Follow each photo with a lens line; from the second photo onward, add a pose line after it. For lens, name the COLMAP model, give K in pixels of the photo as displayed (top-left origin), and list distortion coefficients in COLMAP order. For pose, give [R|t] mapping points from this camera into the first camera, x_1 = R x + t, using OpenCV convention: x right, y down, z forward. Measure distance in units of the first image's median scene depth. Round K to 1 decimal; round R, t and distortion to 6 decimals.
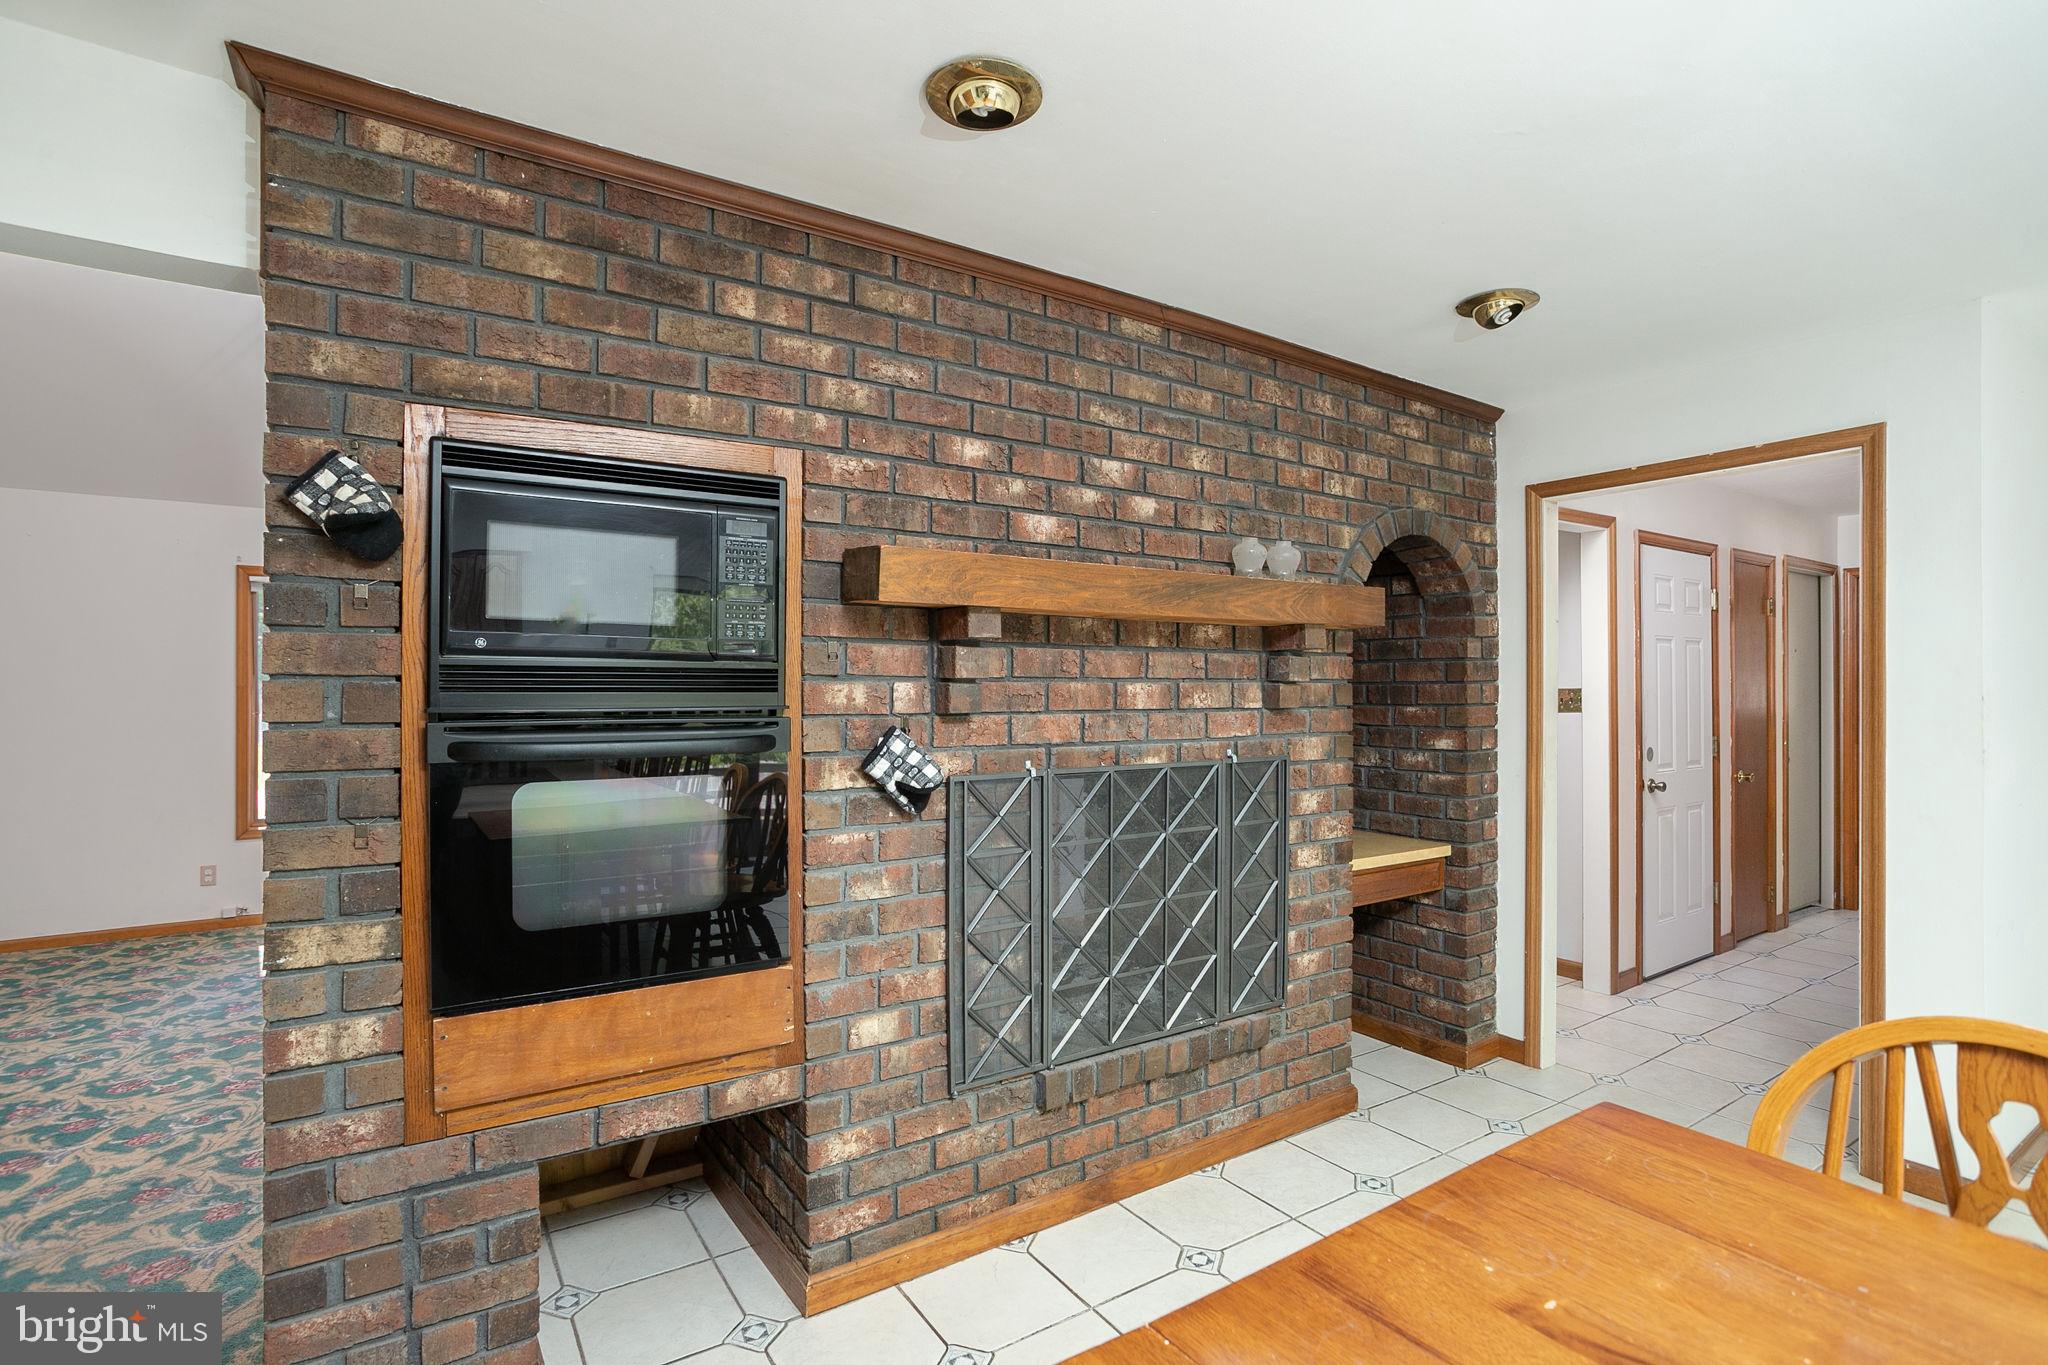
lens RADIAL K [[983.3, 0, 1022.9], [0, 983.3, 692.1], [0, 0, 1]] dist [-0.052658, 0.004527]
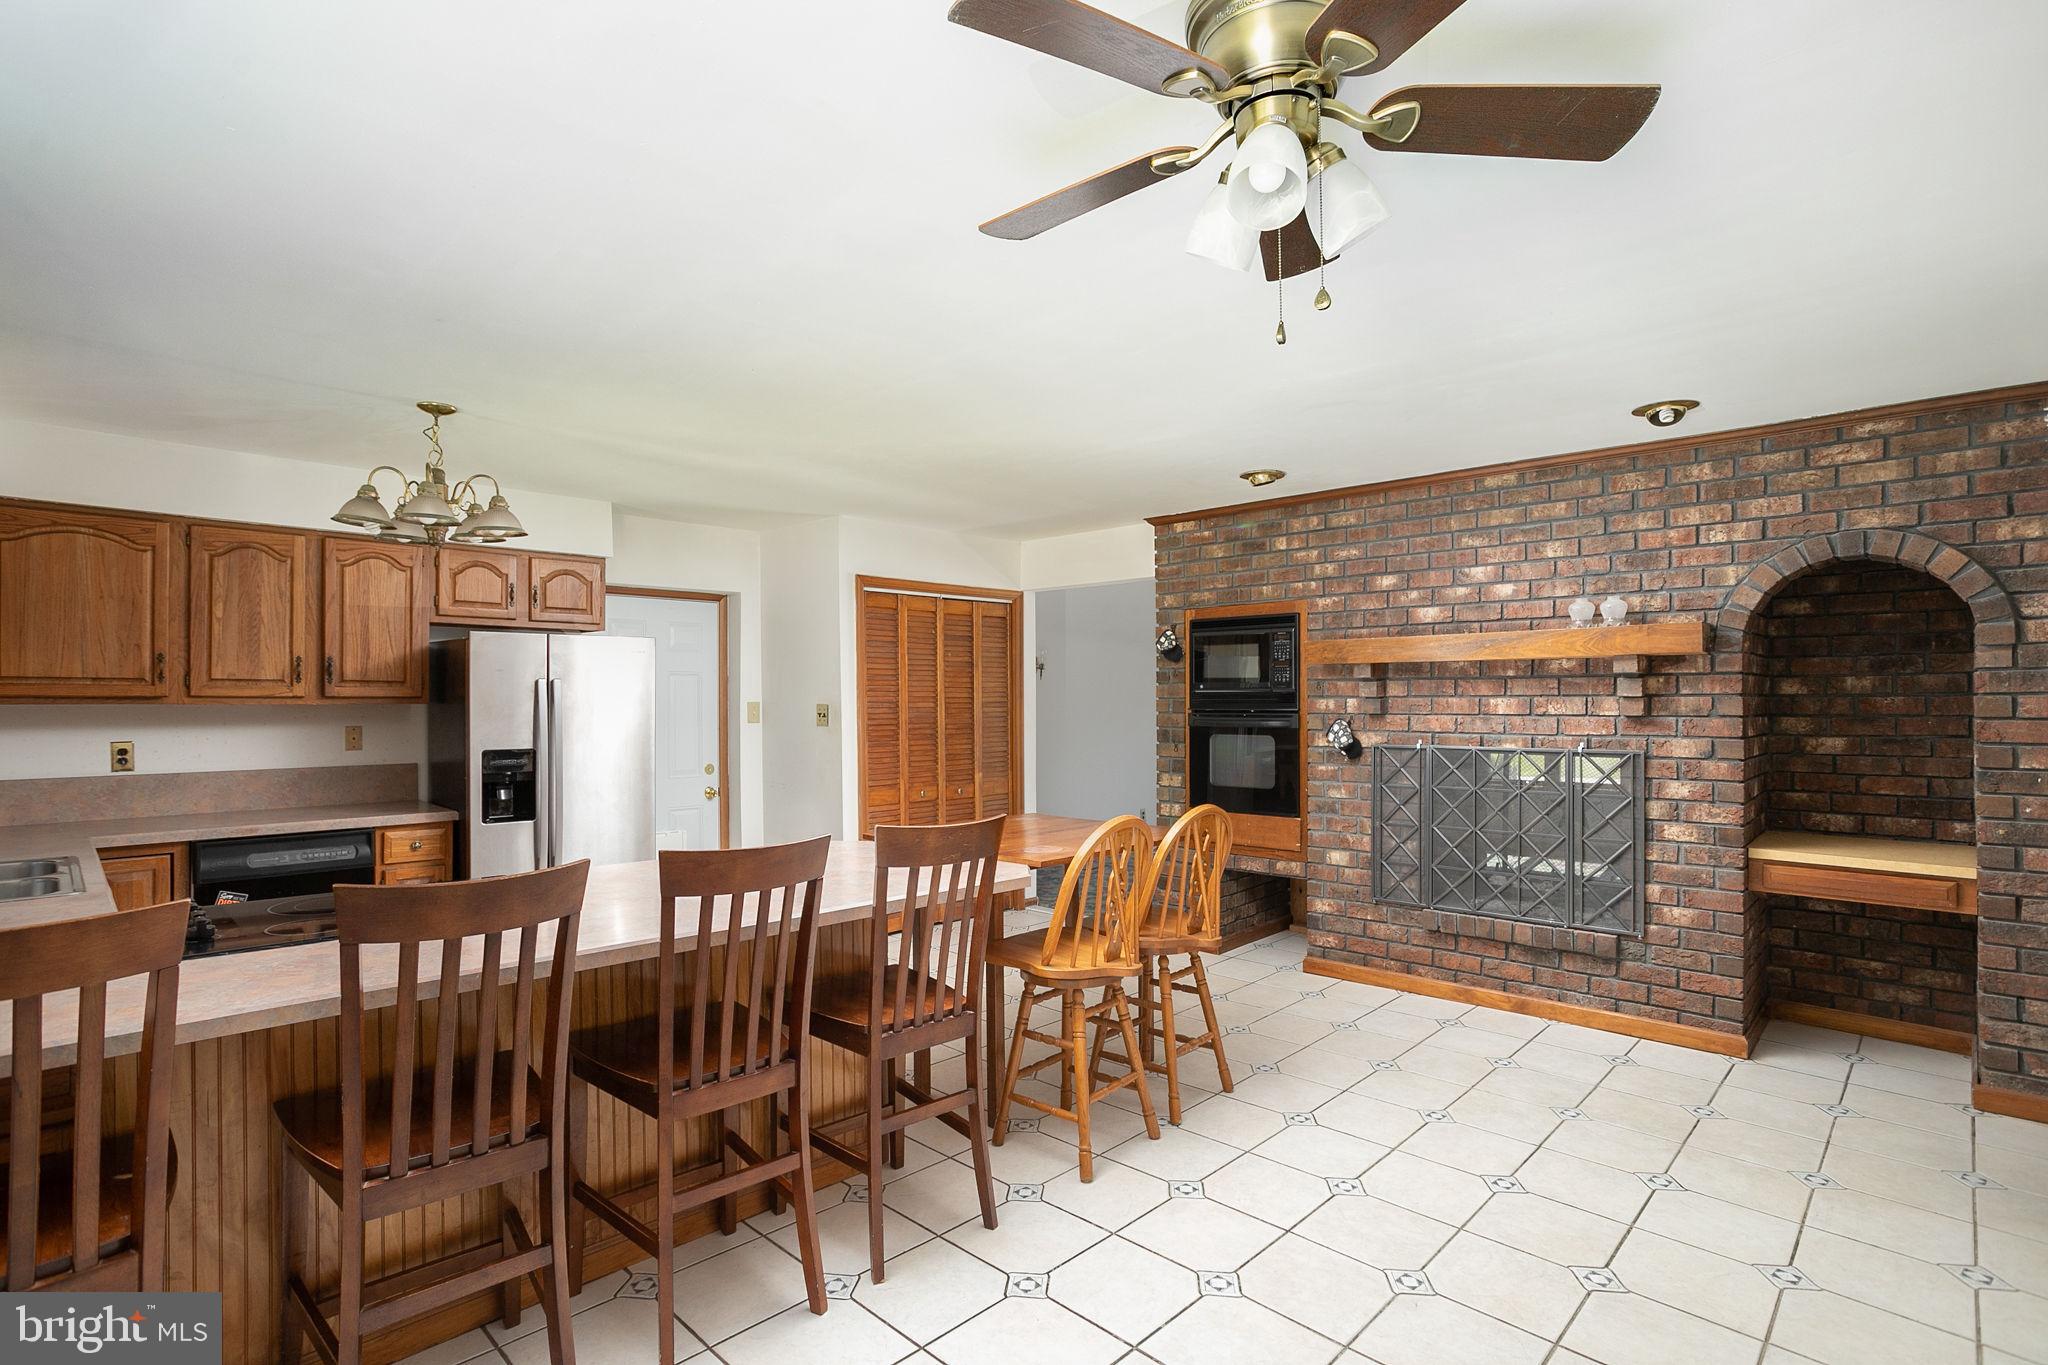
lens RADIAL K [[983.3, 0, 1014.6], [0, 983.3, 676.9], [0, 0, 1]] dist [-0.052658, 0.004527]
pose [[0.198884, -0.015789, -0.979896, 1.716342], [0.006761, 0.999869, -0.014738, -0.029288], [0.980000, -0.003693, 0.198965, -0.130408]]
